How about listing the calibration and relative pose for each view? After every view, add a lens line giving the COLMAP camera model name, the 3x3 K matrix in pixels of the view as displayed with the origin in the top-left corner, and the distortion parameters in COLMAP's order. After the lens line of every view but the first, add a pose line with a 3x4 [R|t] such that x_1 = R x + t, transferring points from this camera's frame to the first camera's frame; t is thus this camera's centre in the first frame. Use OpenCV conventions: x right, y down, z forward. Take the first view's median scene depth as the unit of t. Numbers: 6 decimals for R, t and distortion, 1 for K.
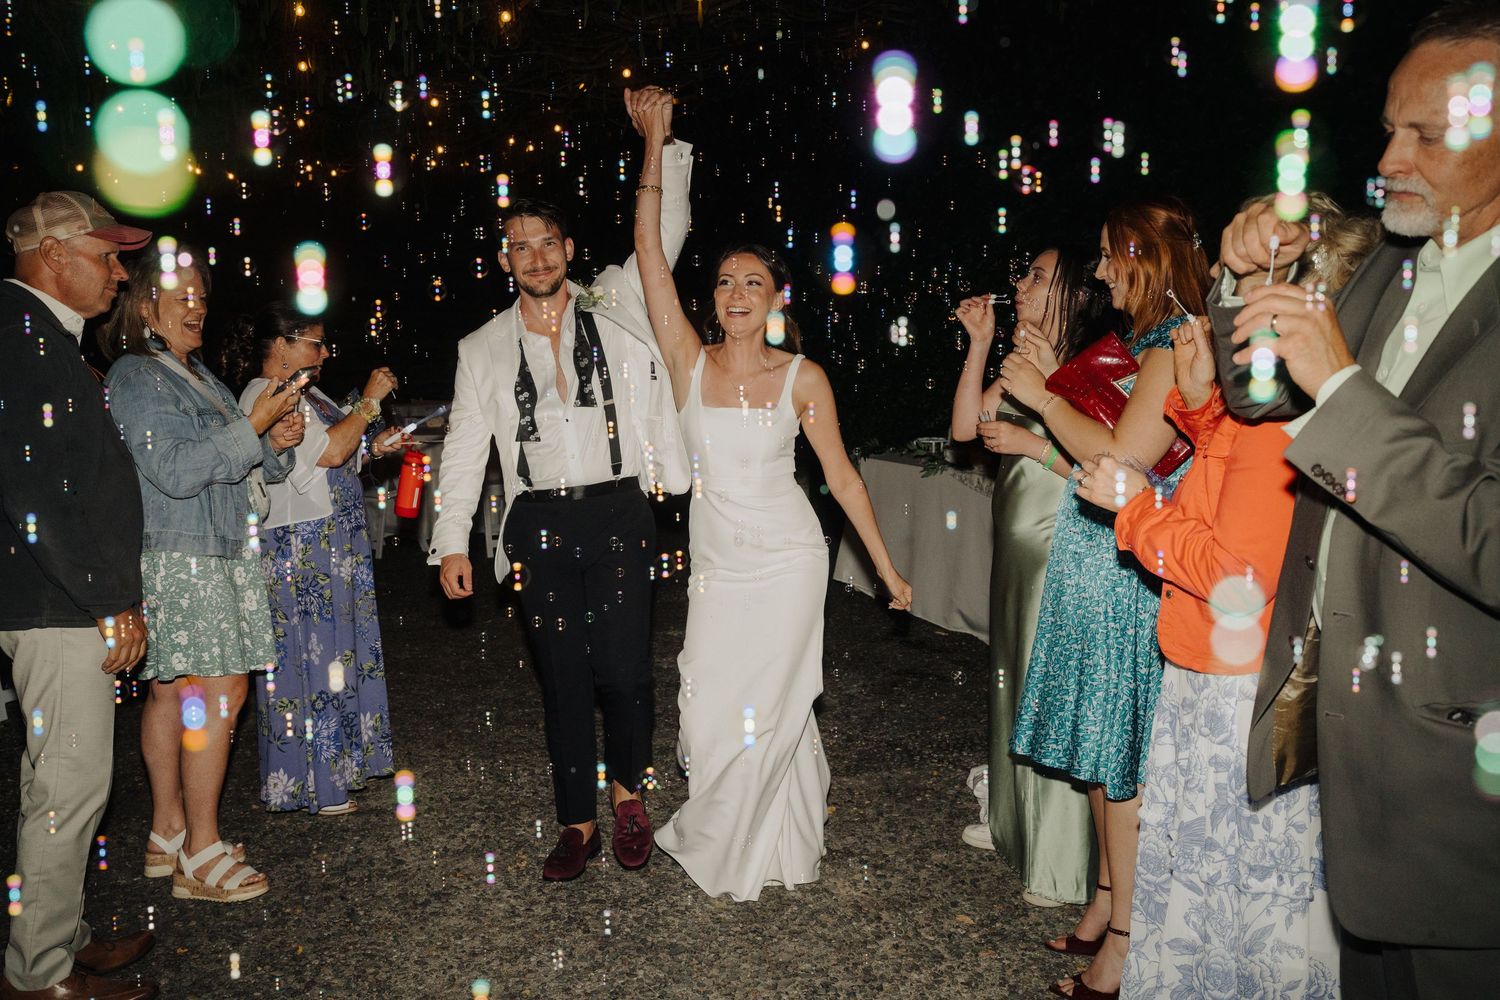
lens RADIAL K [[1403.4, 0, 763.9], [0, 1403.4, 496.9], [0, 0, 1]] dist [0.011953, 0.000000]
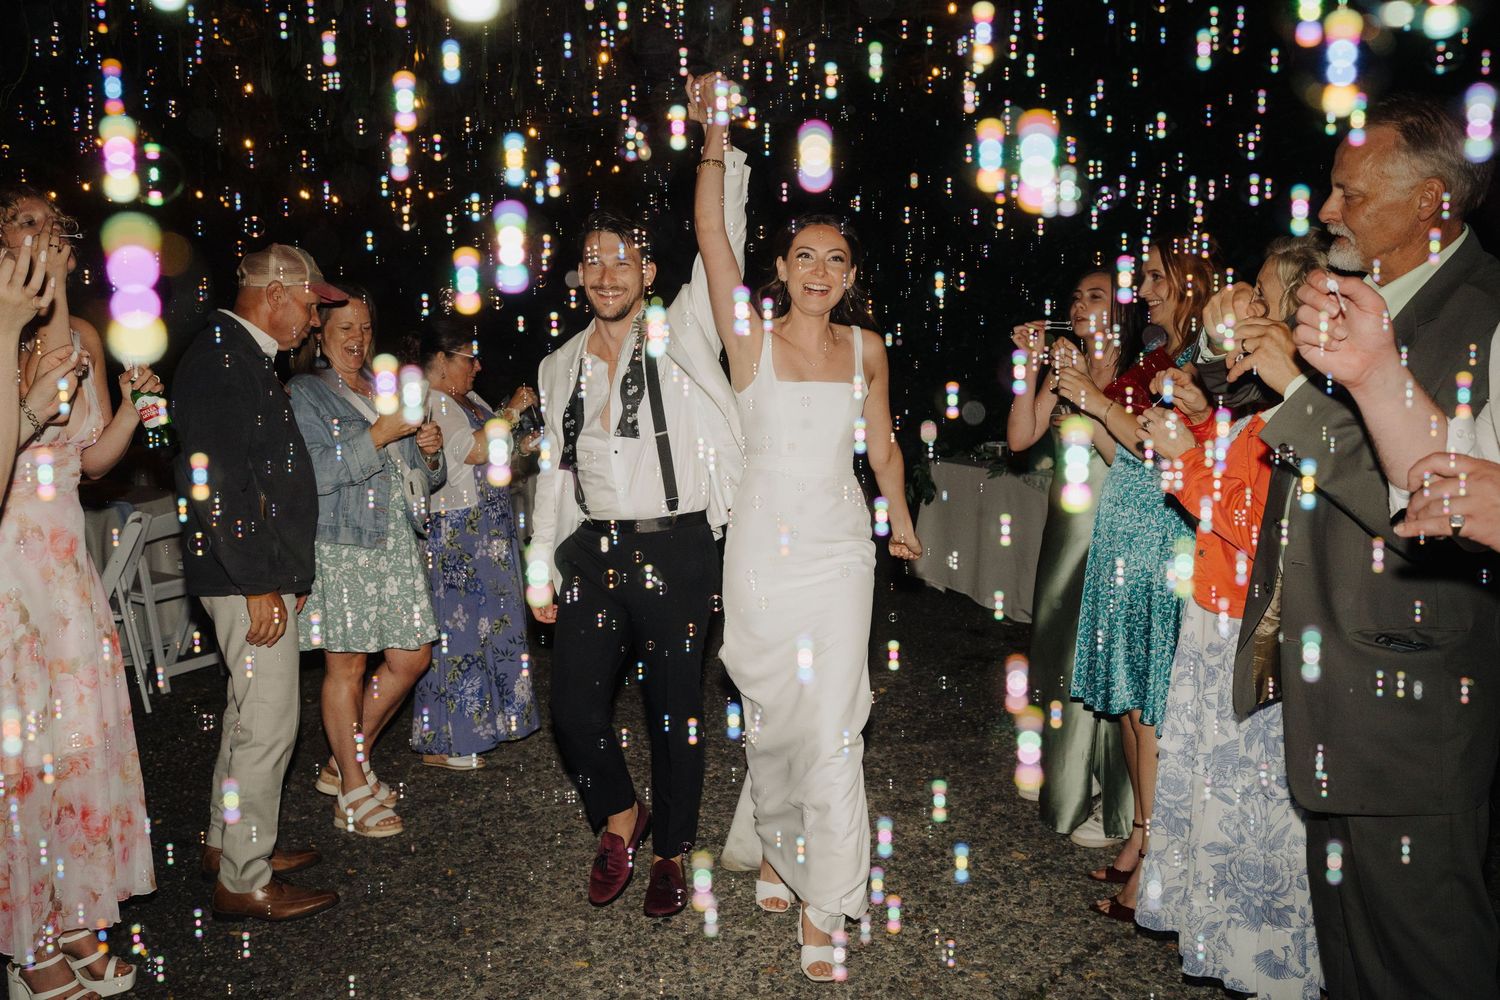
lens RADIAL K [[1403.4, 0, 765.4], [0, 1403.4, 507.8], [0, 0, 1]] dist [0.011953, 0.000000]
pose [[0.998709, -0.000810, -0.050796, -0.005502], [0.000862, 0.999999, 0.001014, 0.015700], [0.050795, -0.001056, 0.998709, -0.163084]]
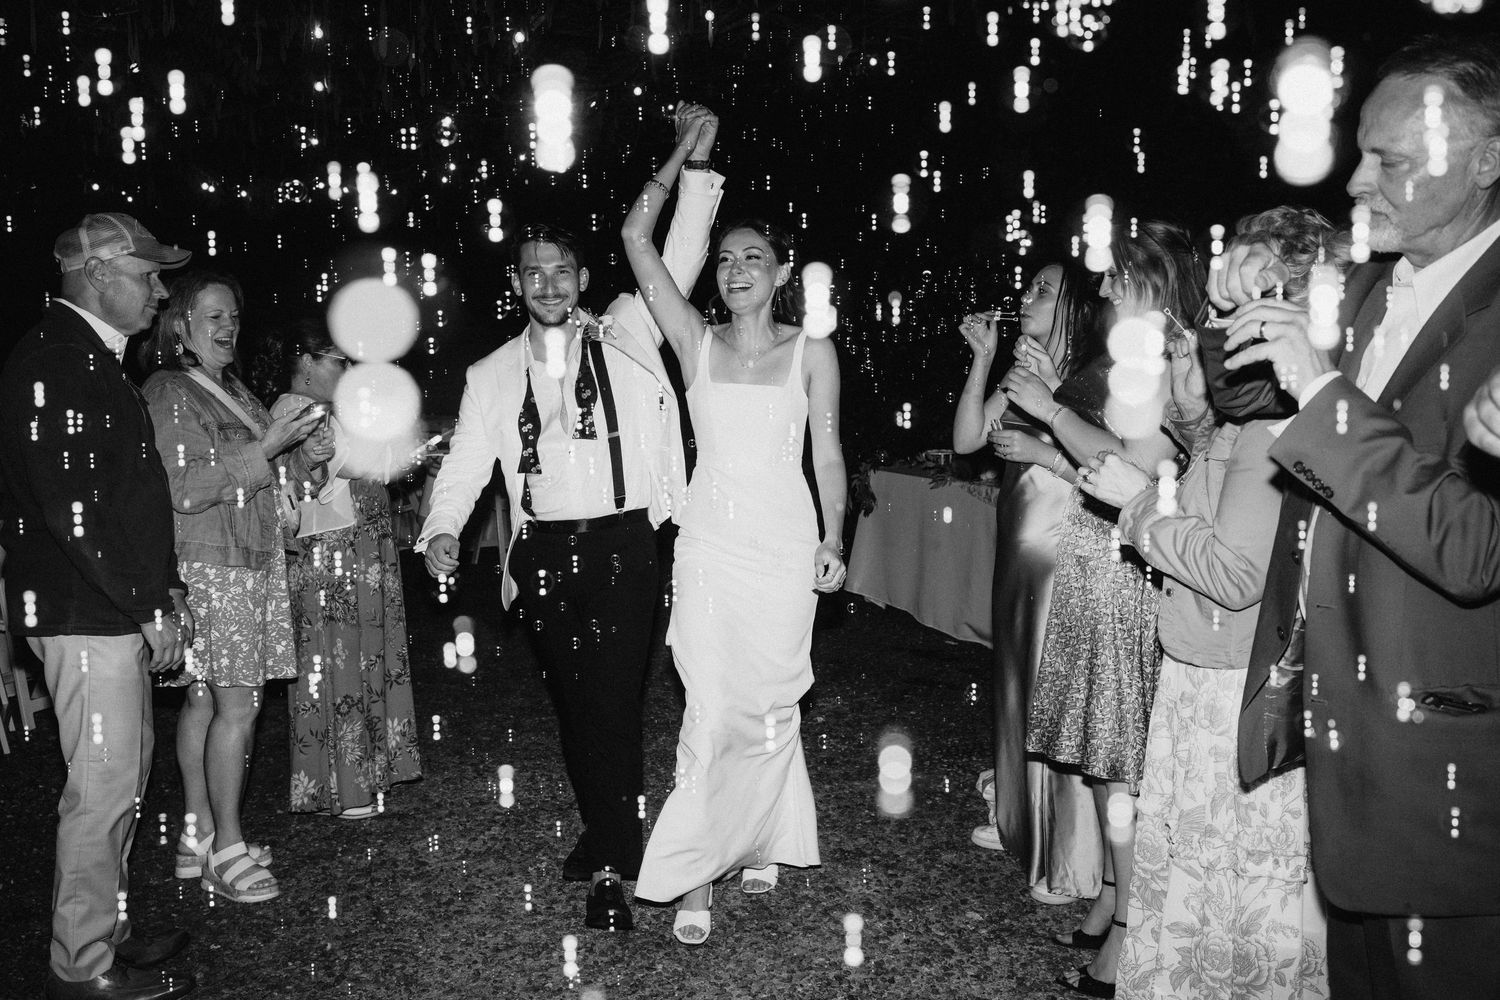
lens RADIAL K [[1403.4, 0, 764.4], [0, 1403.4, 507.1], [0, 0, 1]] dist [0.011953, 0.000000]
pose [[0.999977, -0.004043, -0.005484, -0.003659], [0.004026, 0.999987, -0.003118, 0.004629], [0.005497, 0.003096, 0.999980, -0.029957]]
